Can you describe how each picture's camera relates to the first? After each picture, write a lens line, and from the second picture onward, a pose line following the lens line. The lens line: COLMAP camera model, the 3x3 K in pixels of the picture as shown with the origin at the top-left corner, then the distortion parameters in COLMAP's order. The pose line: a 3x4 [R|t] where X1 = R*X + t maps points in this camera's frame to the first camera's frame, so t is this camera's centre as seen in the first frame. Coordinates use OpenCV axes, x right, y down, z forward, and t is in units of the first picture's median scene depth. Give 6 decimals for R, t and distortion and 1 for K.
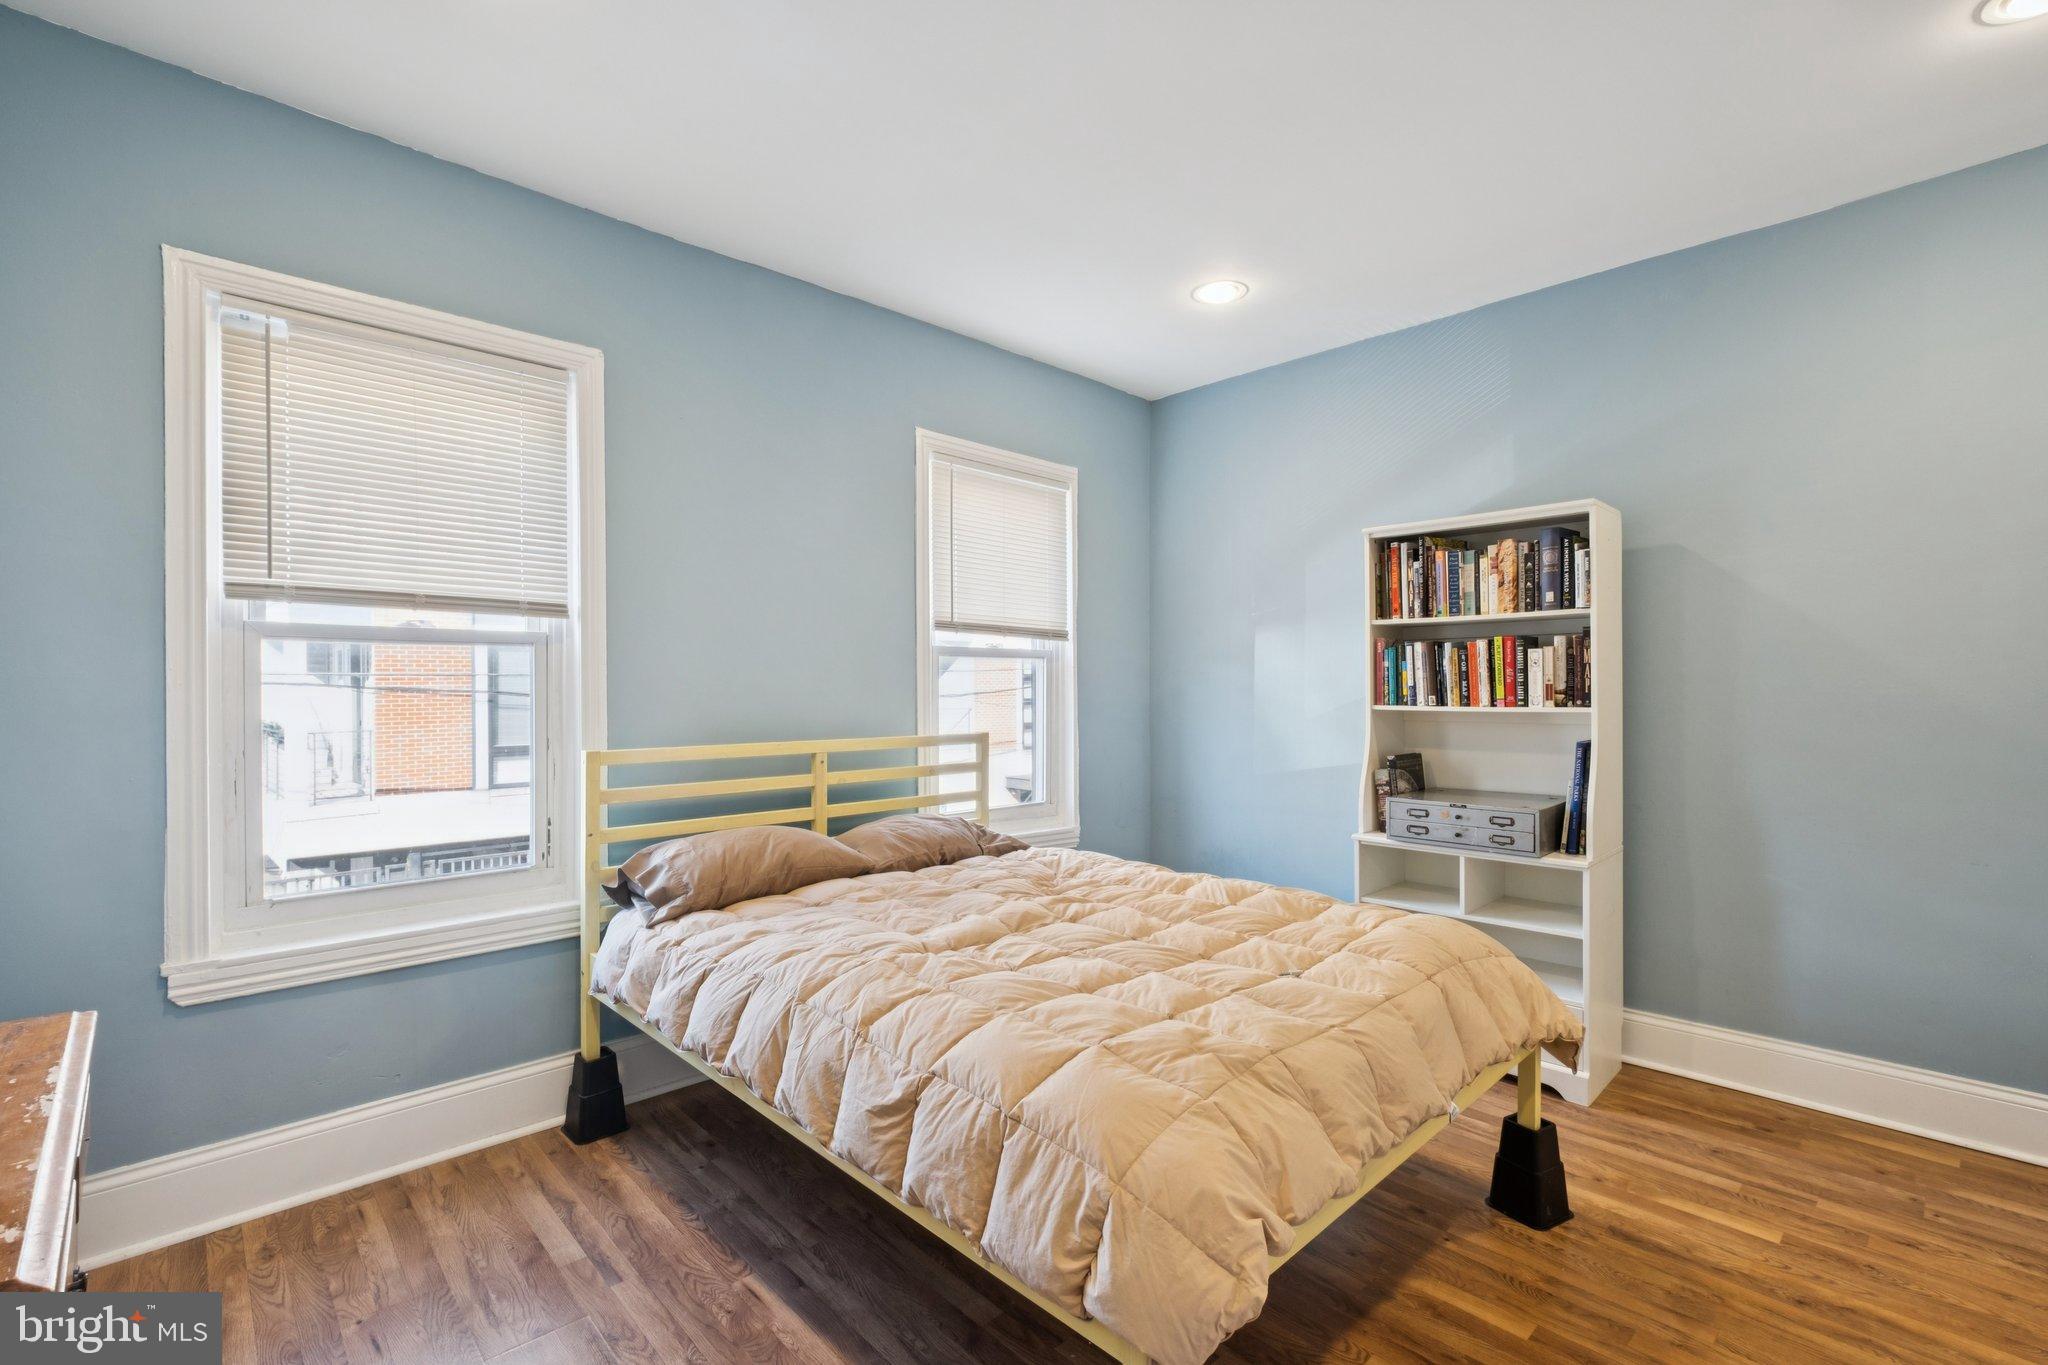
lens RADIAL K [[902.9, 0, 1022.7], [0, 902.9, 680.4], [0, 0, 1]] dist [0.001699, 0.000072]
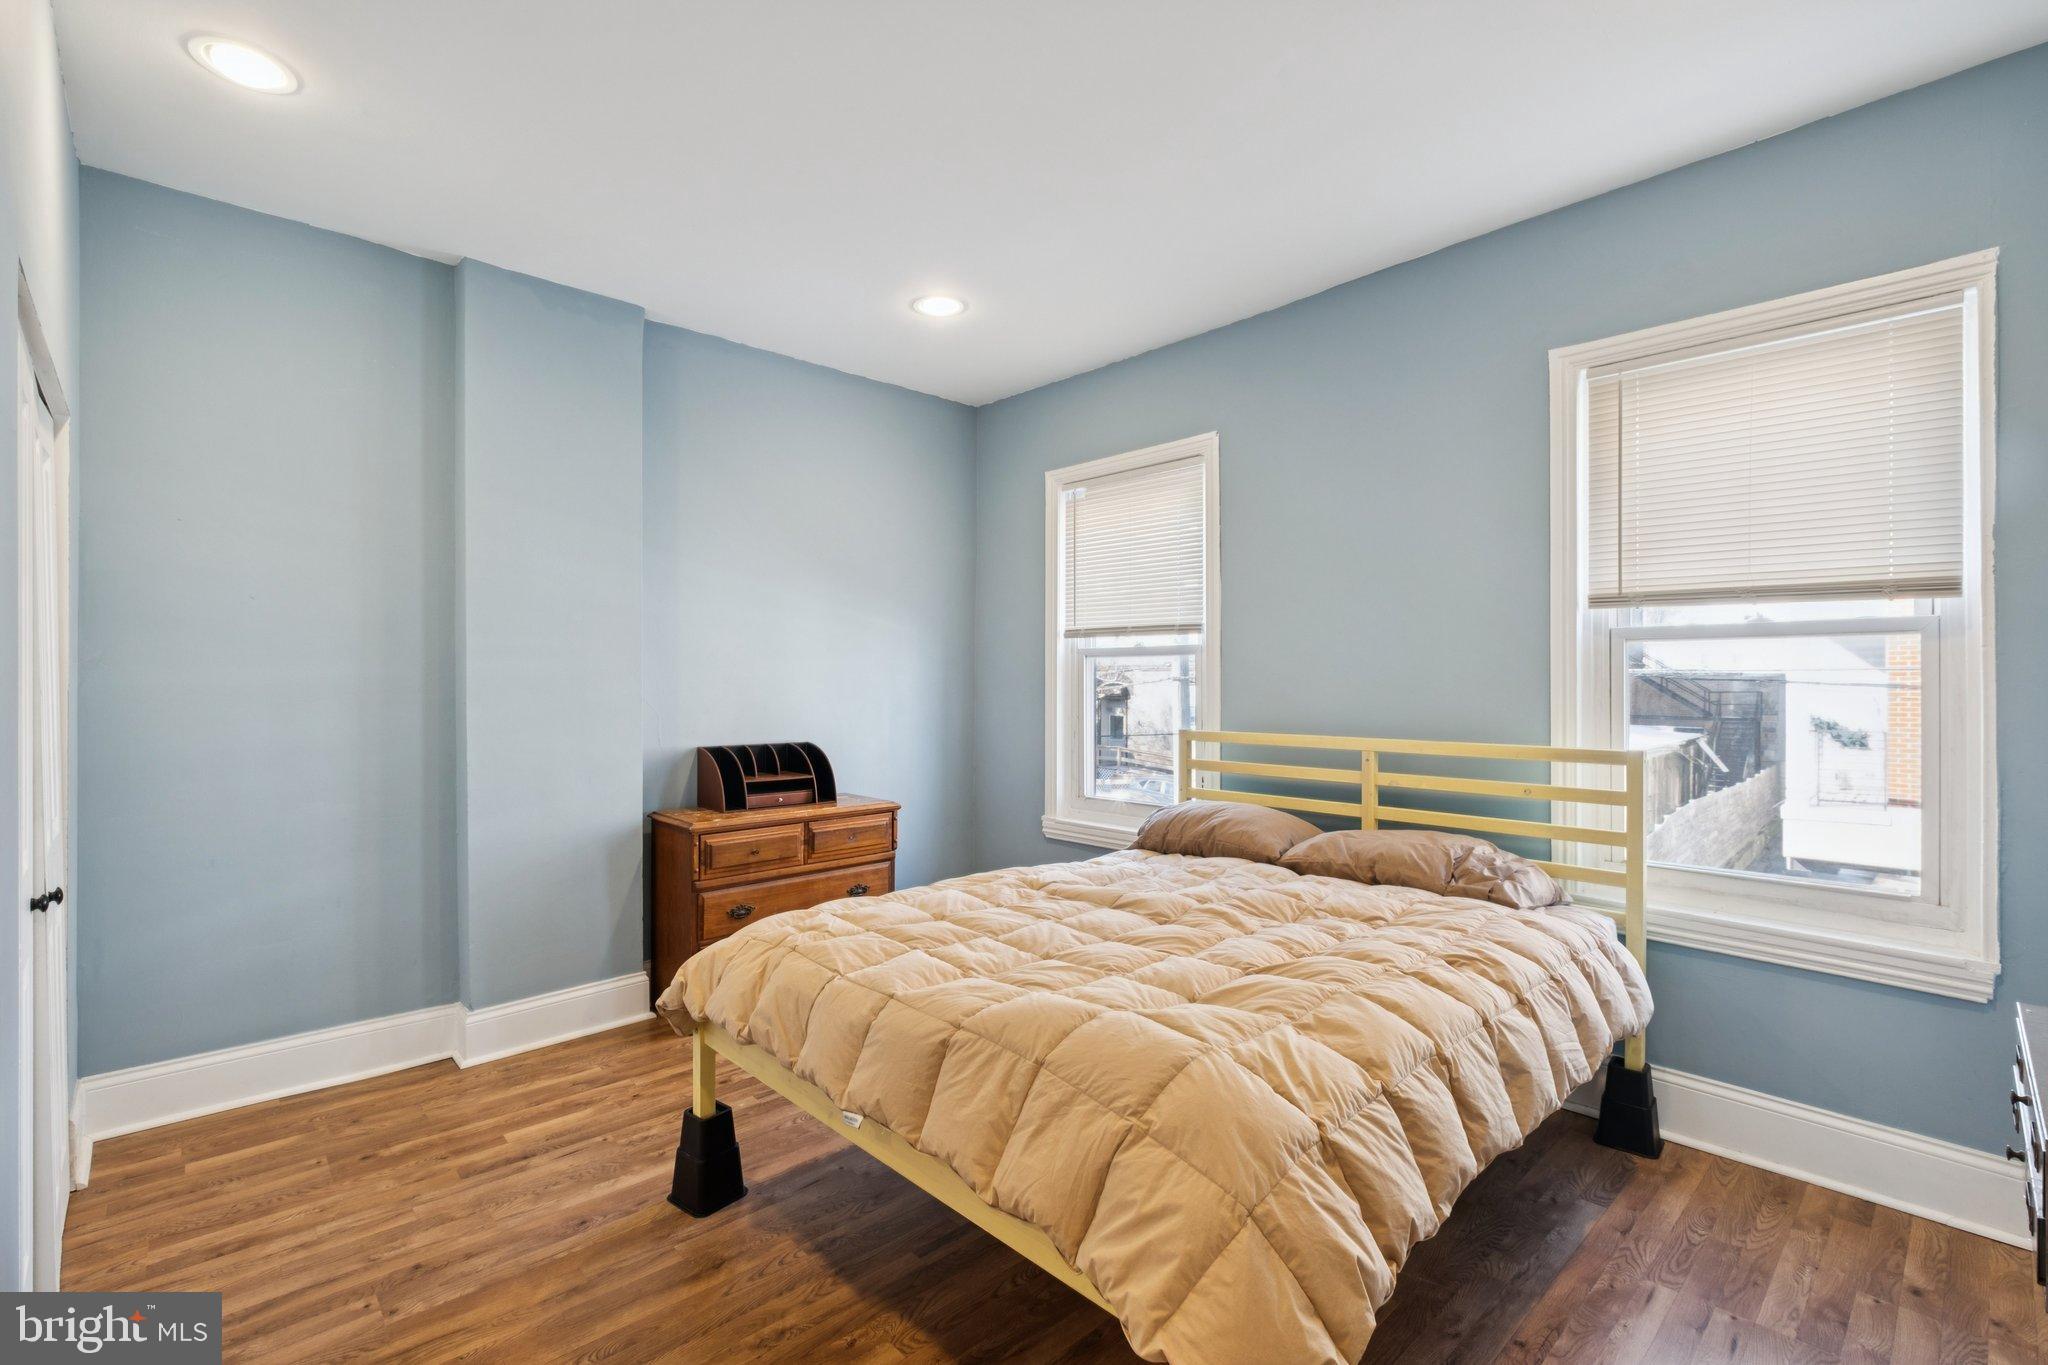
lens RADIAL K [[902.9, 0, 1031.1], [0, 902.9, 683.6], [0, 0, 1]] dist [0.001699, 0.000072]
pose [[0.003717, 0.001883, -0.999991, 0.659220], [0.005387, 0.999984, 0.001903, 0.002628], [0.999979, -0.005394, 0.003706, 0.547223]]
